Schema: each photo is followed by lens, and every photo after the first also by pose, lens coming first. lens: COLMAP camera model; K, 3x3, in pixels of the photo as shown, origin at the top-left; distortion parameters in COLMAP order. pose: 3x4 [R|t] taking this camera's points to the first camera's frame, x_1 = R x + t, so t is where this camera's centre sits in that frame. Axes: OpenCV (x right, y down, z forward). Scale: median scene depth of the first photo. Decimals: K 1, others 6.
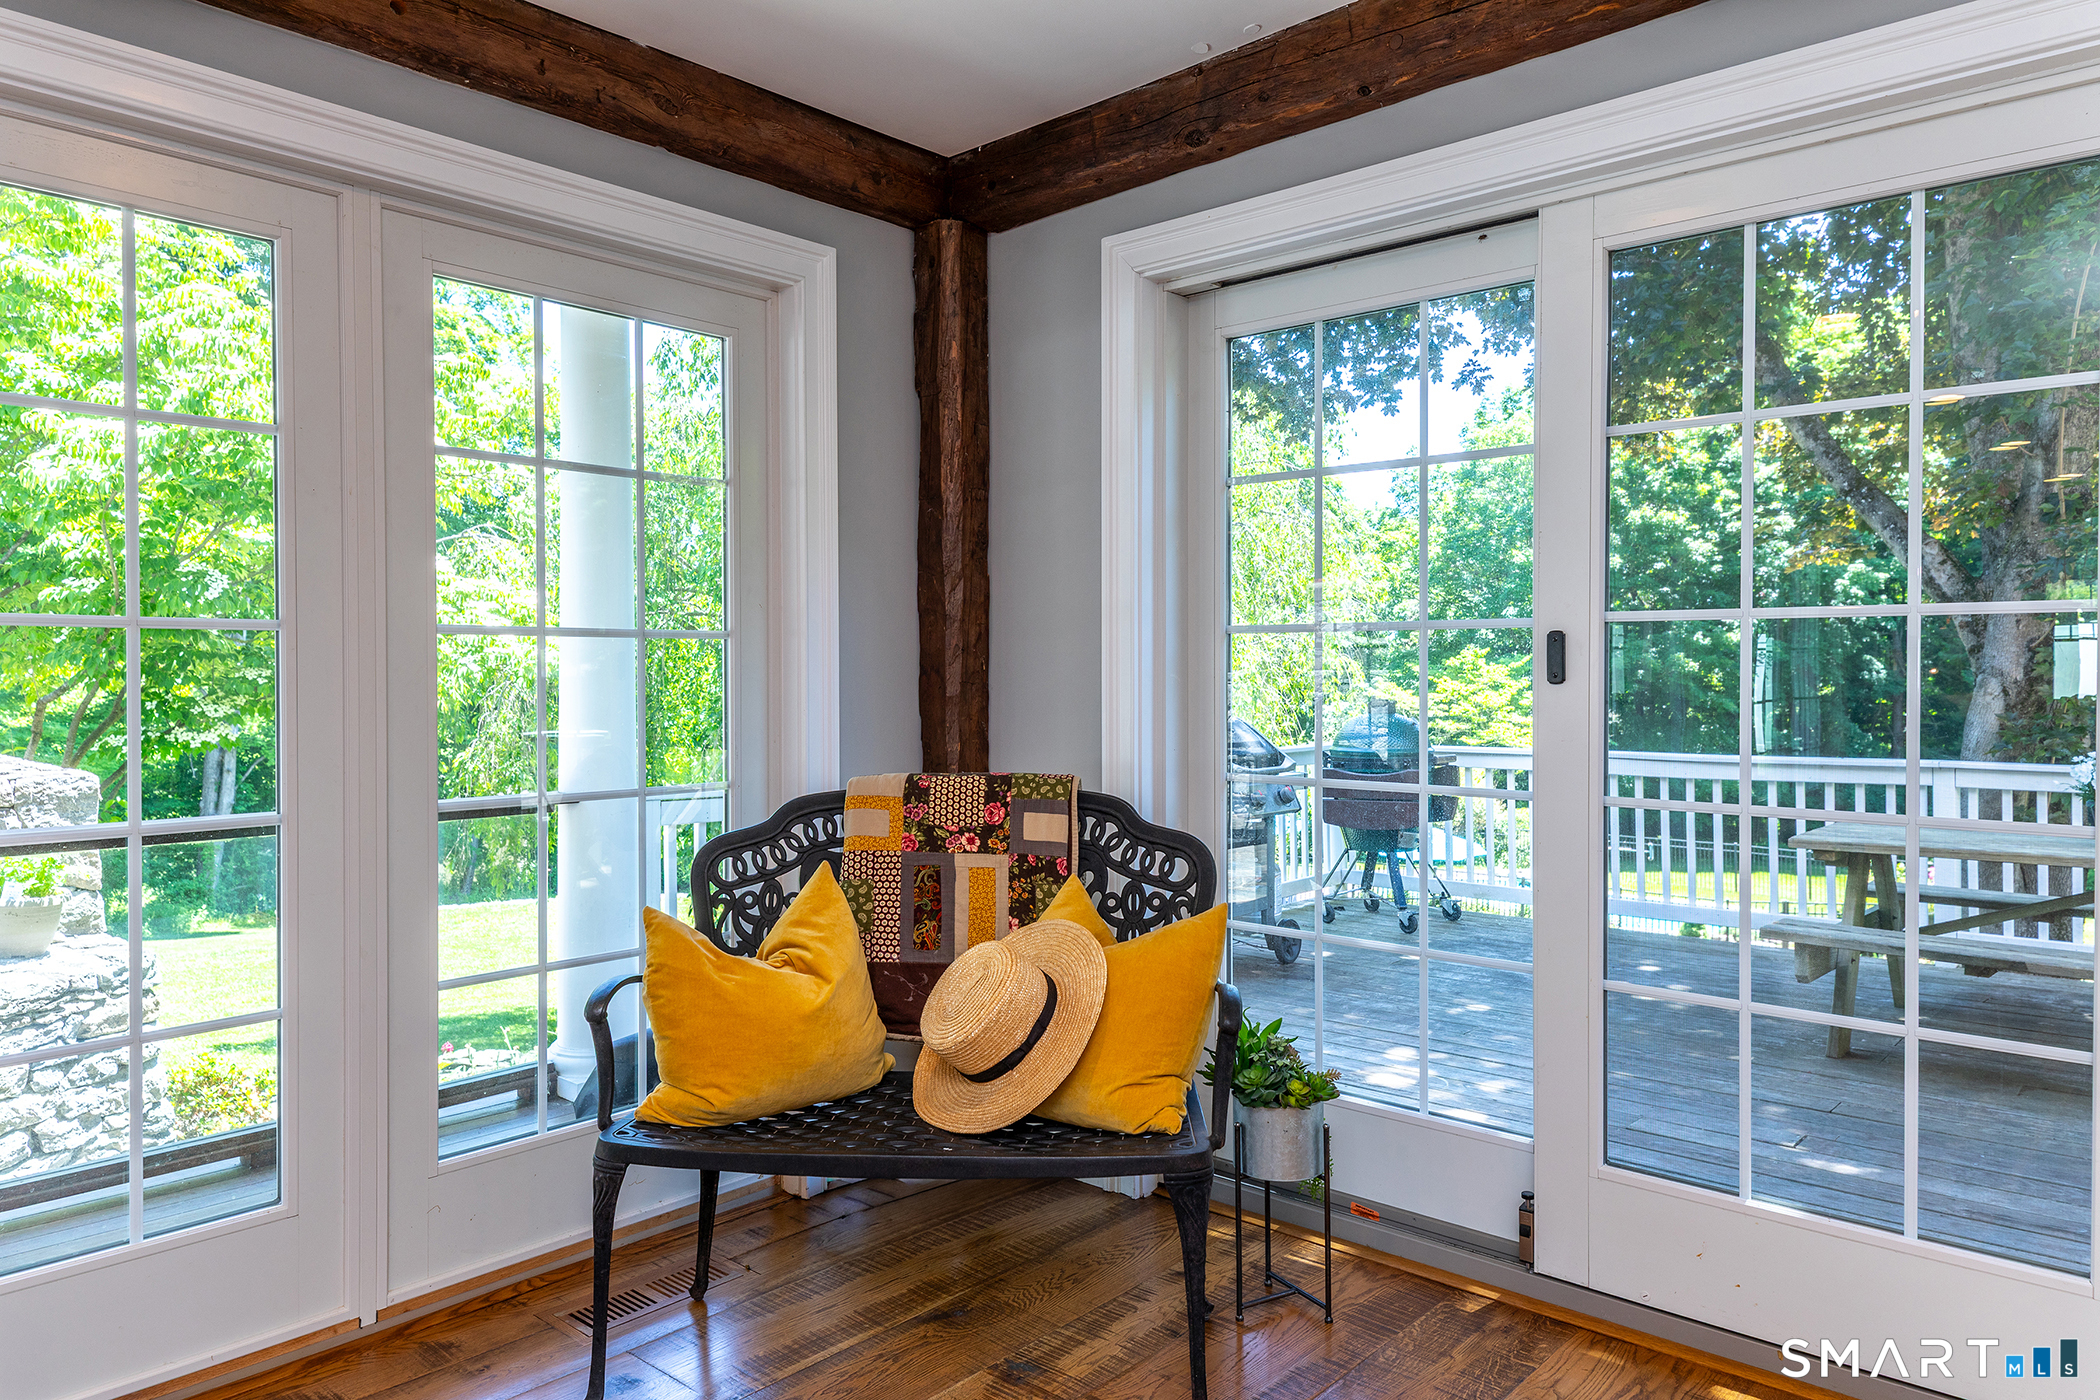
lens RADIAL K [[1386.9, 0, 1048.5], [0, 1386.9, 698.7], [0, 0, 1]] dist [-0.001426, -0.002081]
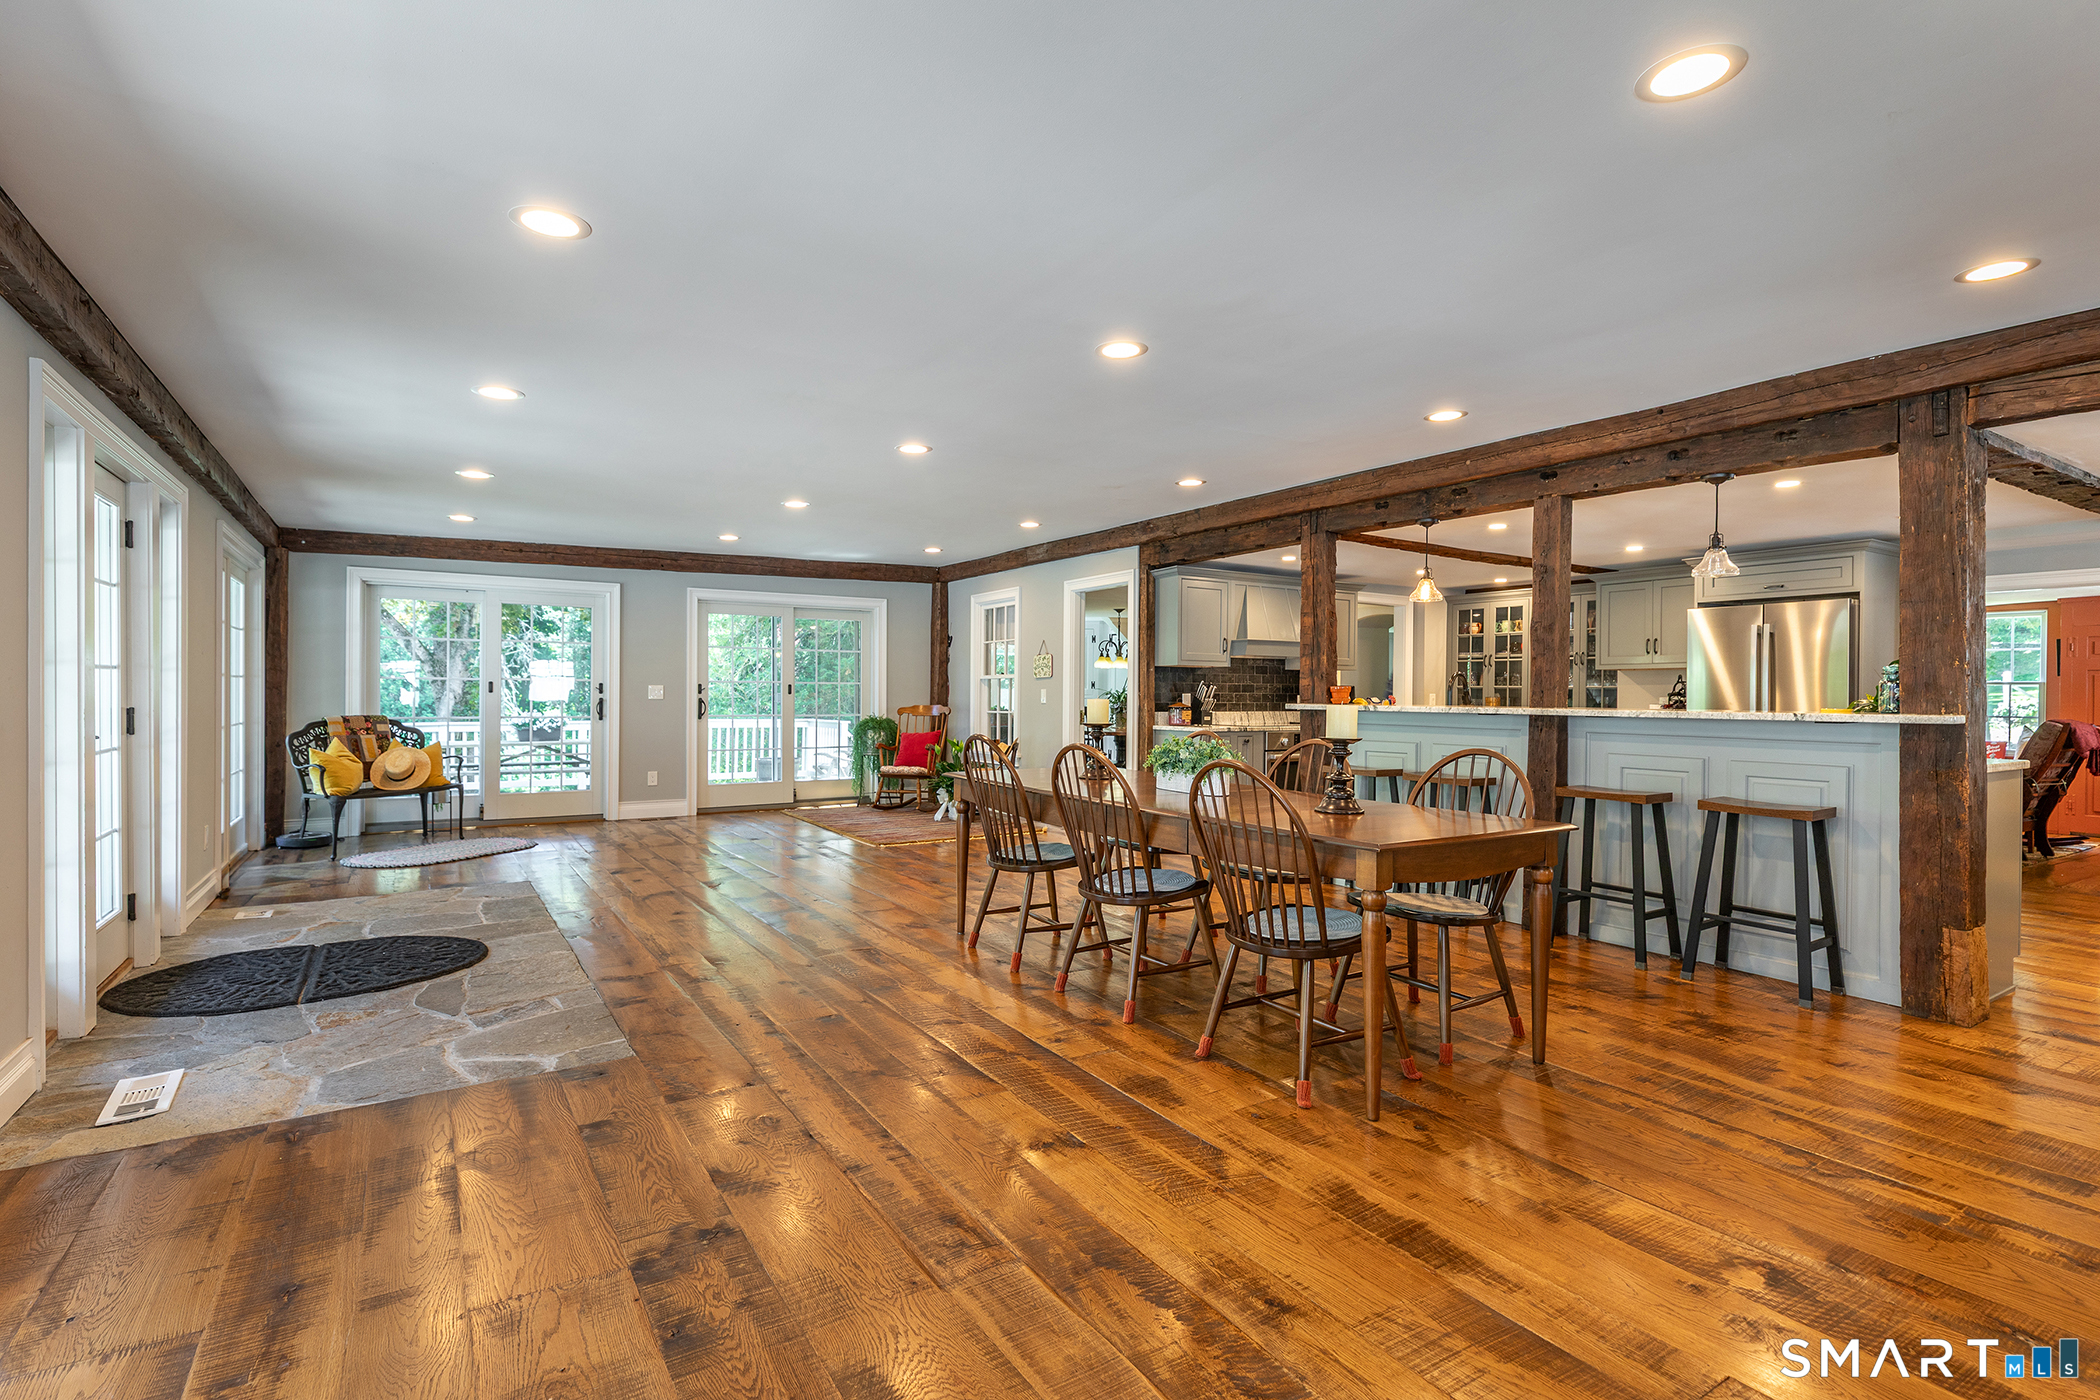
lens RADIAL K [[981.3, 0, 1085.5], [0, 981.3, 696.1], [0, 0, 1]] dist [0.002299, -0.000001]
pose [[0.244788, -0.000077, 0.969577, -2.146036], [0.003187, 0.999995, -0.000725, 0.008468], [-0.969571, 0.003268, 0.244787, -1.598822]]
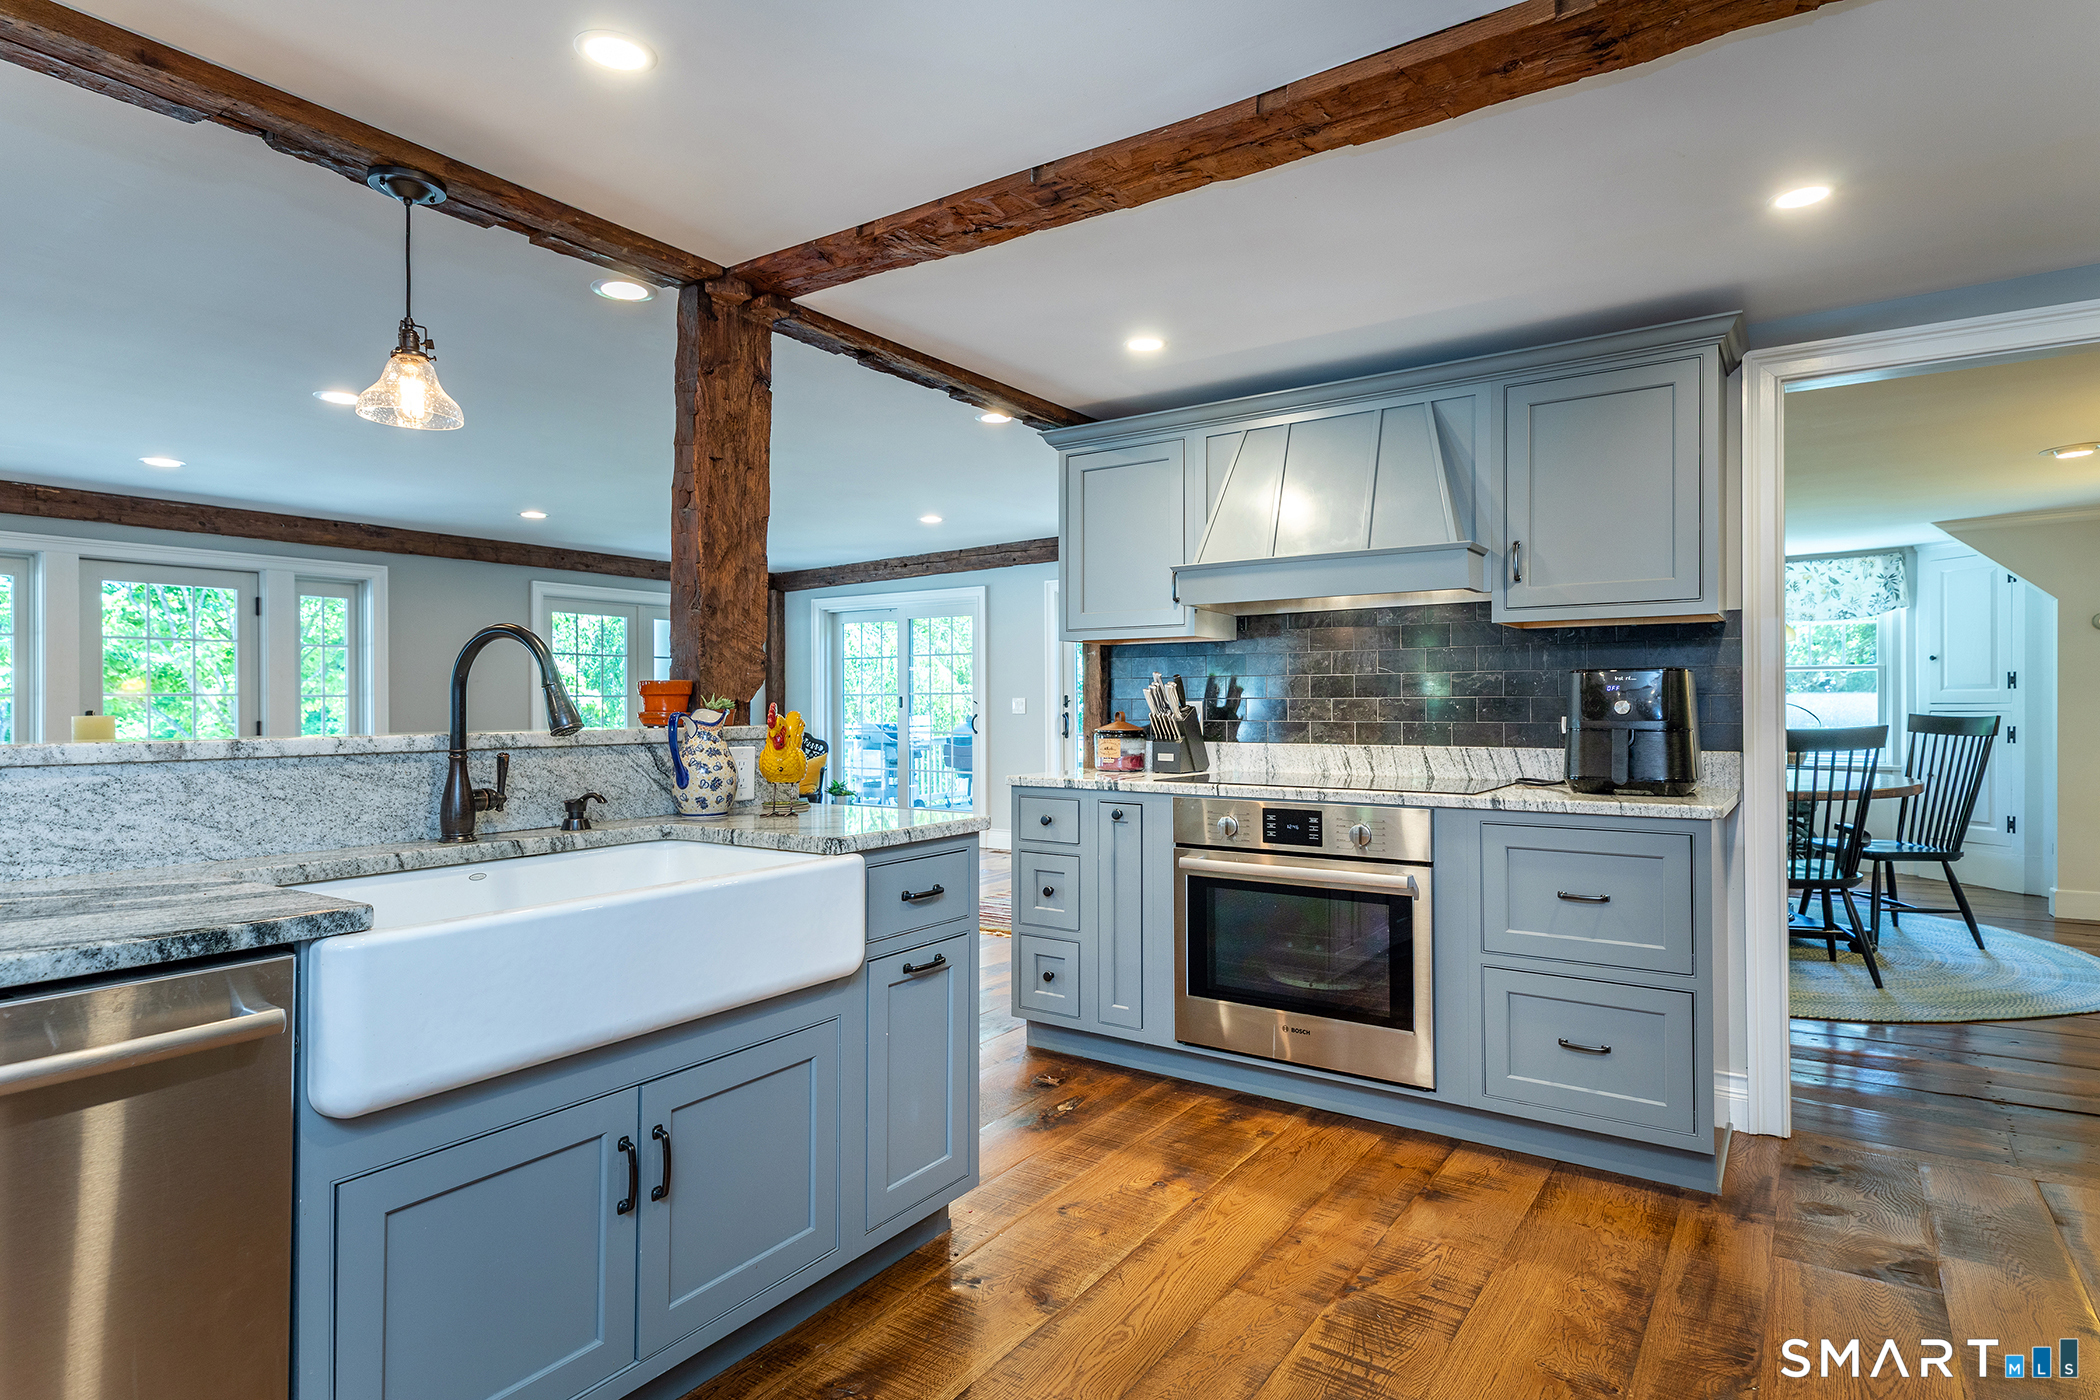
lens RADIAL K [[1129.0, 0, 1069.1], [0, 1129.0, 686.3], [0, 0, 1]] dist [0.017455, -0.004241]
pose [[0.991273, -0.002545, 0.131799, 0.388356], [0.005999, 0.999649, -0.025814, 0.017355], [-0.131687, 0.026379, 0.990940, -2.650024]]
